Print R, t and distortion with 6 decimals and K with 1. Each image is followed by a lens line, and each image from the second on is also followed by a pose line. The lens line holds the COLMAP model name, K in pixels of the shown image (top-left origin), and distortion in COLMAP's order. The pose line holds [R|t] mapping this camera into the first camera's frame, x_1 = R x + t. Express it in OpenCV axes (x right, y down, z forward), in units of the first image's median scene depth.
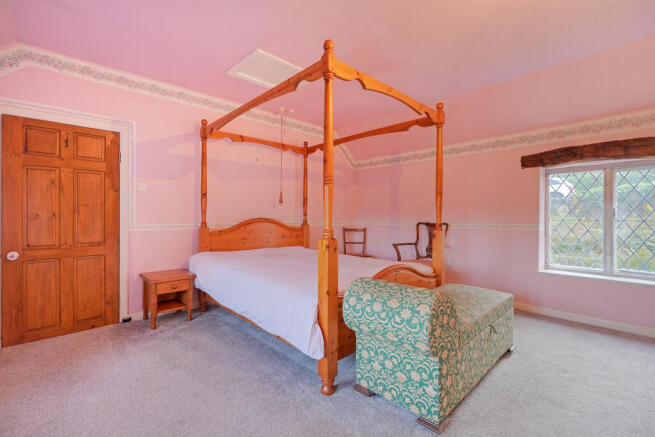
lens RADIAL K [[299.9, 0, 329.7], [0, 299.9, 215.5], [0, 0, 1]] dist [-0.008545, 0.001374]
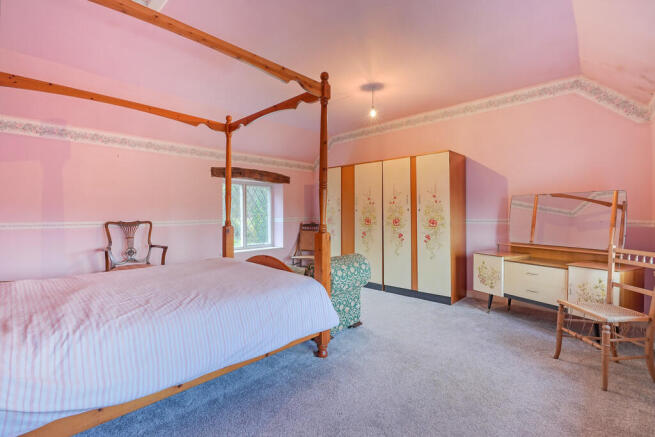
lens RADIAL K [[299.9, 0, 327.6], [0, 299.9, 216.3], [0, 0, 1]] dist [-0.008545, 0.001374]
pose [[-0.056198, -0.012609, 0.998340, -0.899516], [0.001500, 0.999918, 0.012713, -0.002139], [-0.998419, 0.002212, -0.056174, 0.761245]]
